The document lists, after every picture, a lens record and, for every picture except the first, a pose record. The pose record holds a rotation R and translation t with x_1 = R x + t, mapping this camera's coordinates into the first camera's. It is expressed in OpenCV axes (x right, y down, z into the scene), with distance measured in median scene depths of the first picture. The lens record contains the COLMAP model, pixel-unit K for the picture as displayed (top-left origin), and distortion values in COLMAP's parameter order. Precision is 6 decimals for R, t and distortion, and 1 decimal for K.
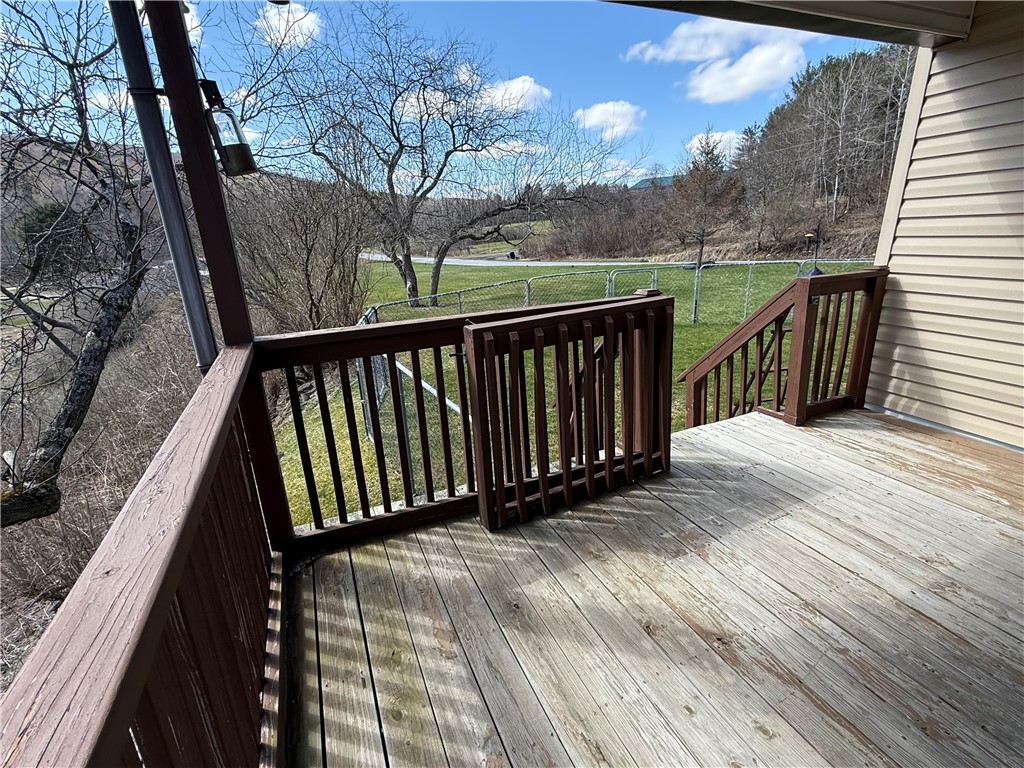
lens RADIAL K [[492.7, 0, 512.0], [0, 492.7, 384.0], [0, 0, 1]] dist [-0.002204, 0.000921]
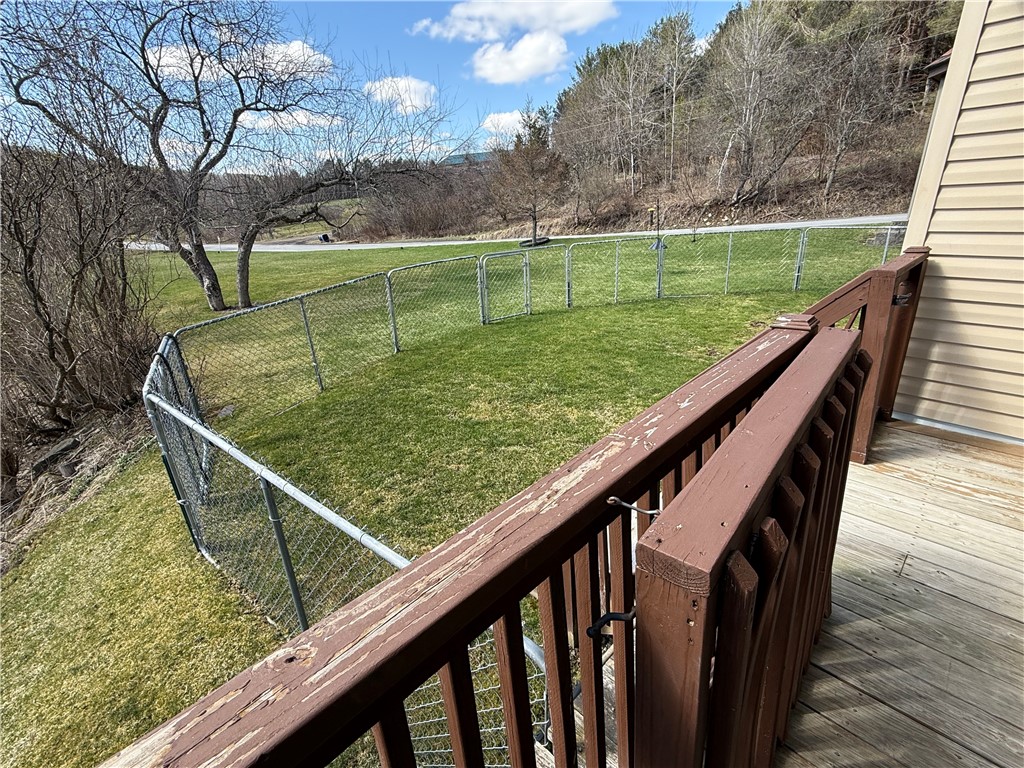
lens RADIAL K [[482.8, 0, 512.0], [0, 482.8, 384.0], [0, 0, 1]] dist [-0.001688, -0.000598]
pose [[0.931998, -0.138709, 0.334872, -0.033069], [0.122814, 0.990077, 0.068296, -0.031540], [-0.341023, -0.022525, 0.939785, 0.099239]]
